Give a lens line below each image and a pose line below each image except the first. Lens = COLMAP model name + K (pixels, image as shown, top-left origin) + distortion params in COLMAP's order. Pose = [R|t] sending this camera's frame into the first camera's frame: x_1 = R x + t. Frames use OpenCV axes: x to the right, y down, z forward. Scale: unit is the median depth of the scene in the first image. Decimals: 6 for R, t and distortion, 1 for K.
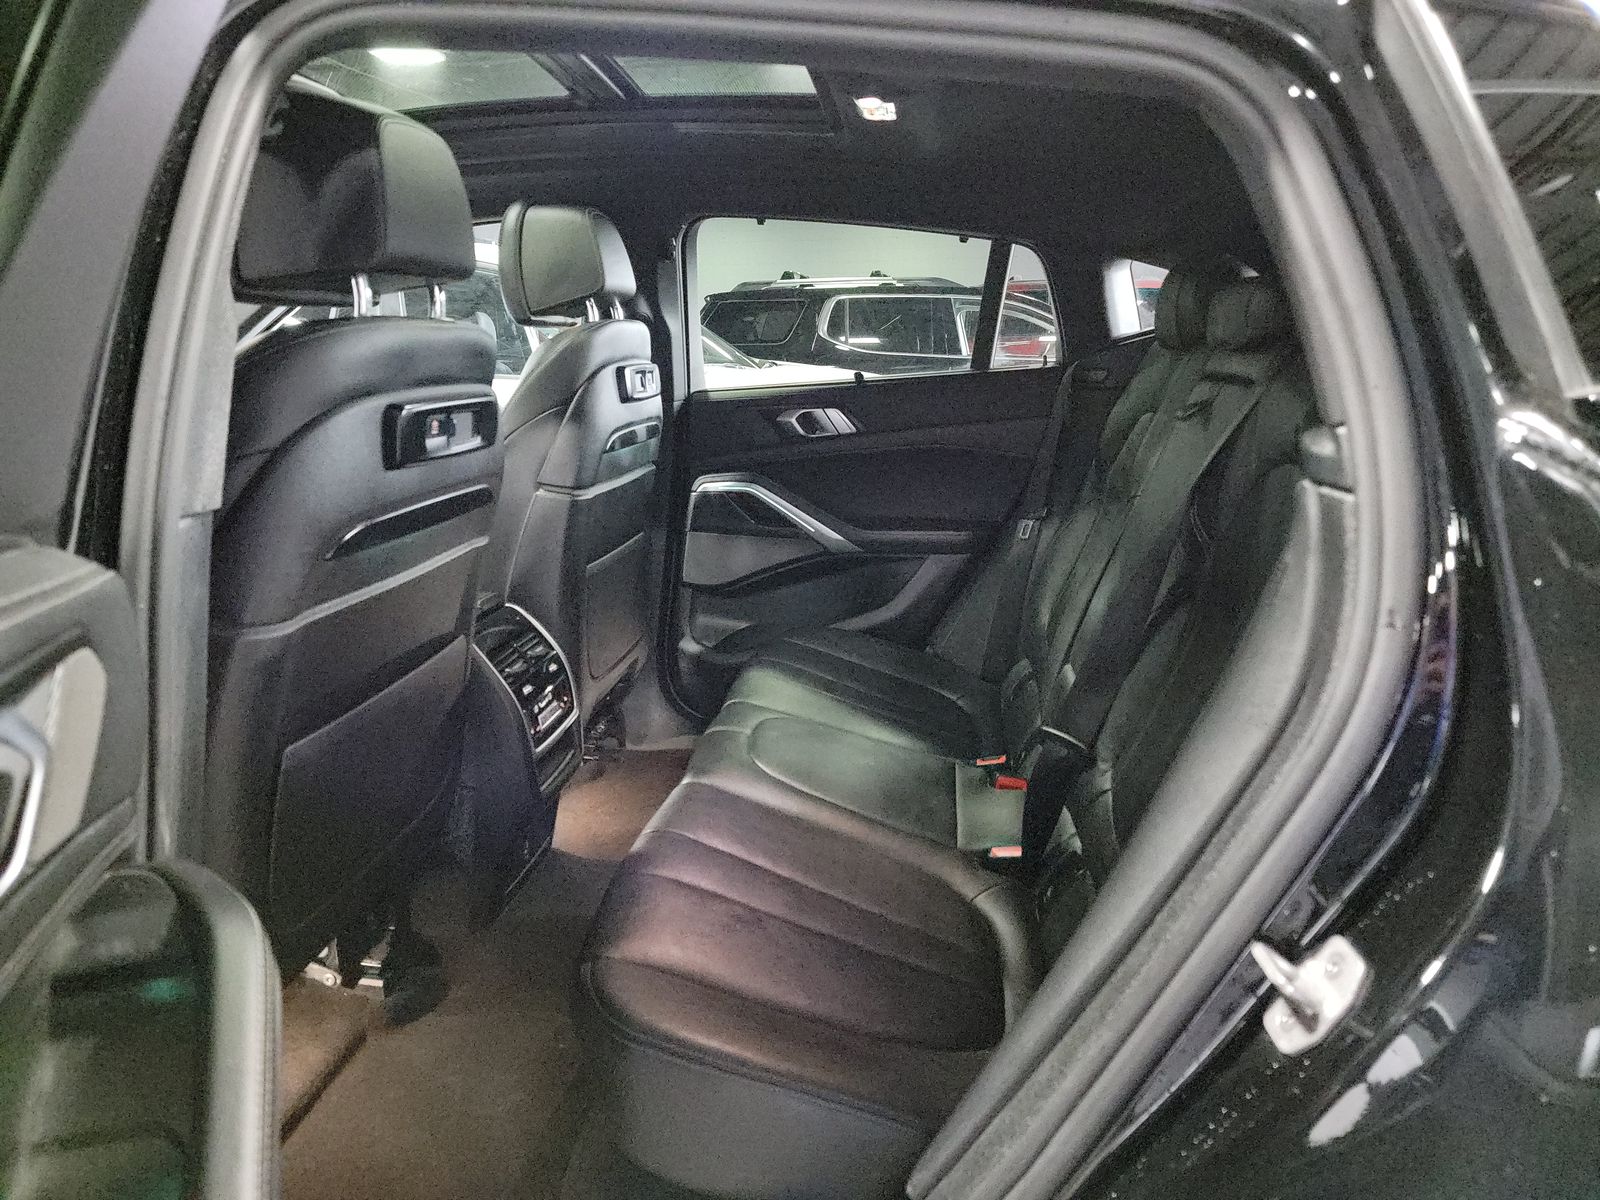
lens RADIAL K [[1102.7, 0, 800.0], [0, 1102.7, 600.0], [0, 0, 1]] dist [-0.003901, 0.000012]
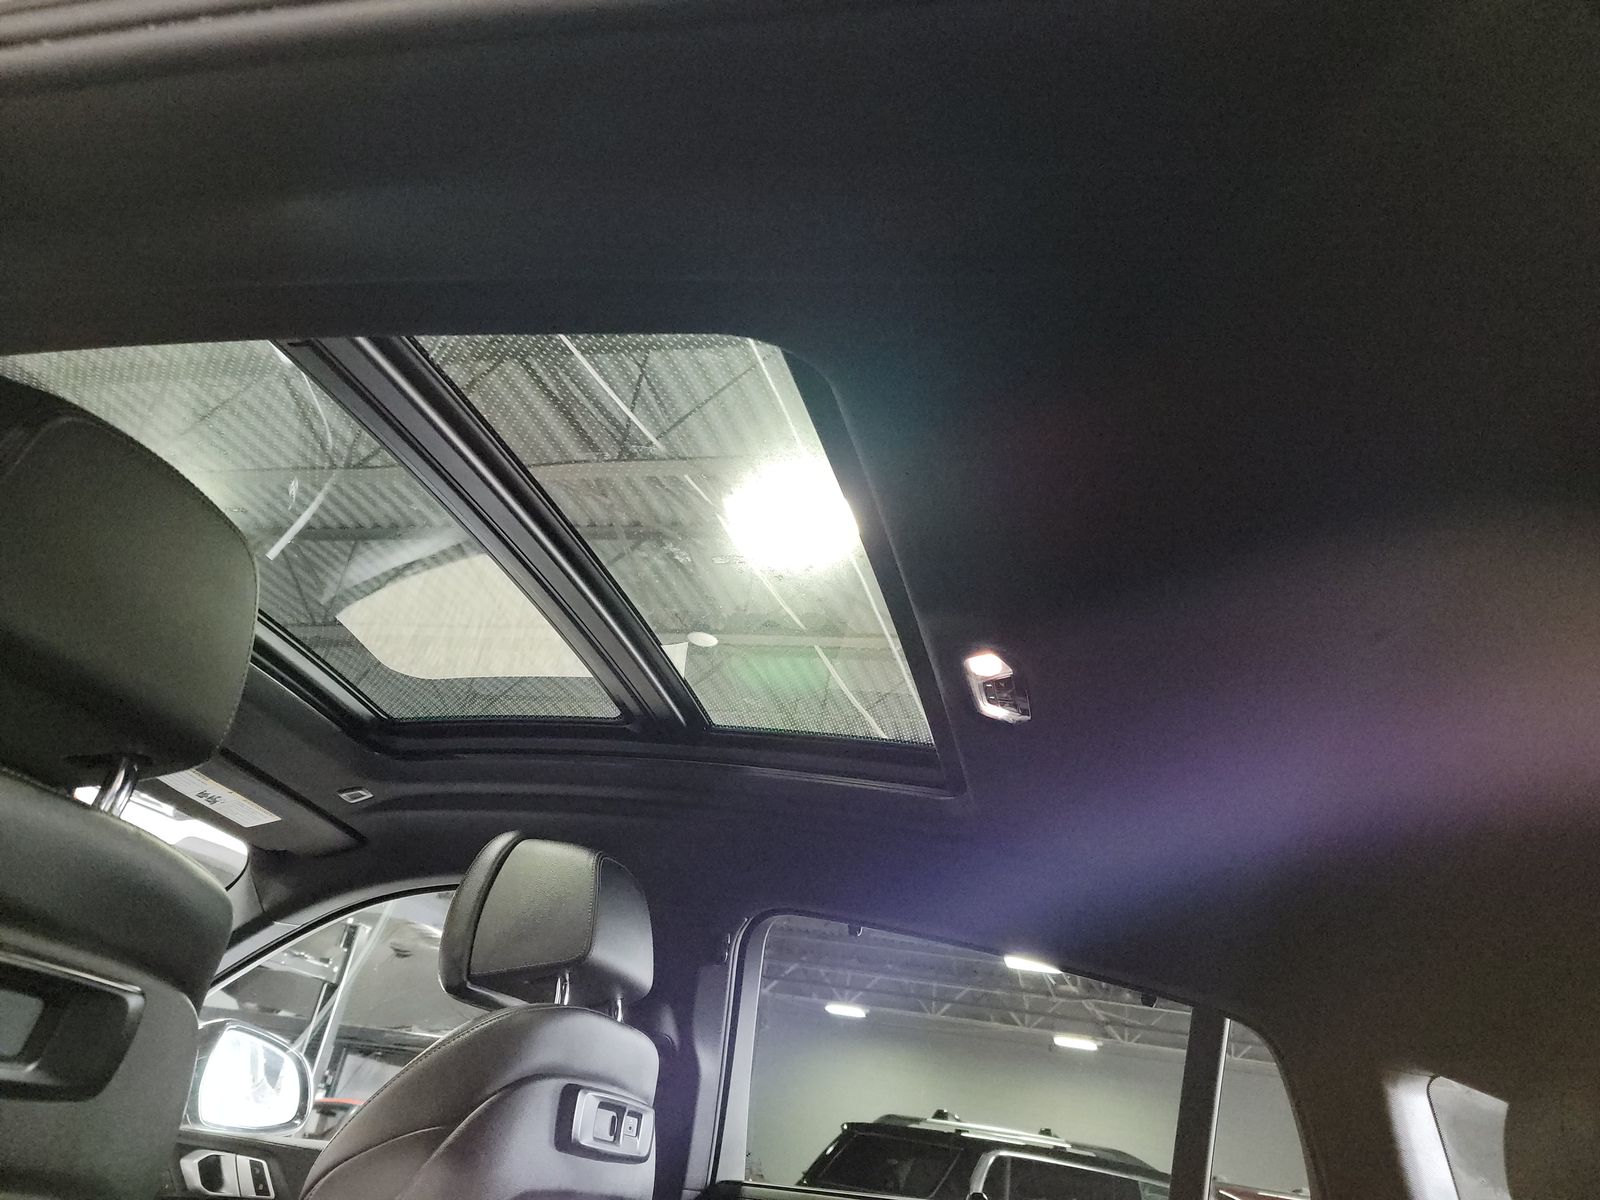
lens RADIAL K [[1102.7, 0, 800.0], [0, 1102.7, 600.0], [0, 0, 1]] dist [-0.003901, 0.000012]
pose [[0.978088, 0.081864, -0.191421, 0.046748], [-0.189052, 0.734328, -0.651937, -0.029378], [0.087195, 0.673841, 0.733714, 0.324538]]
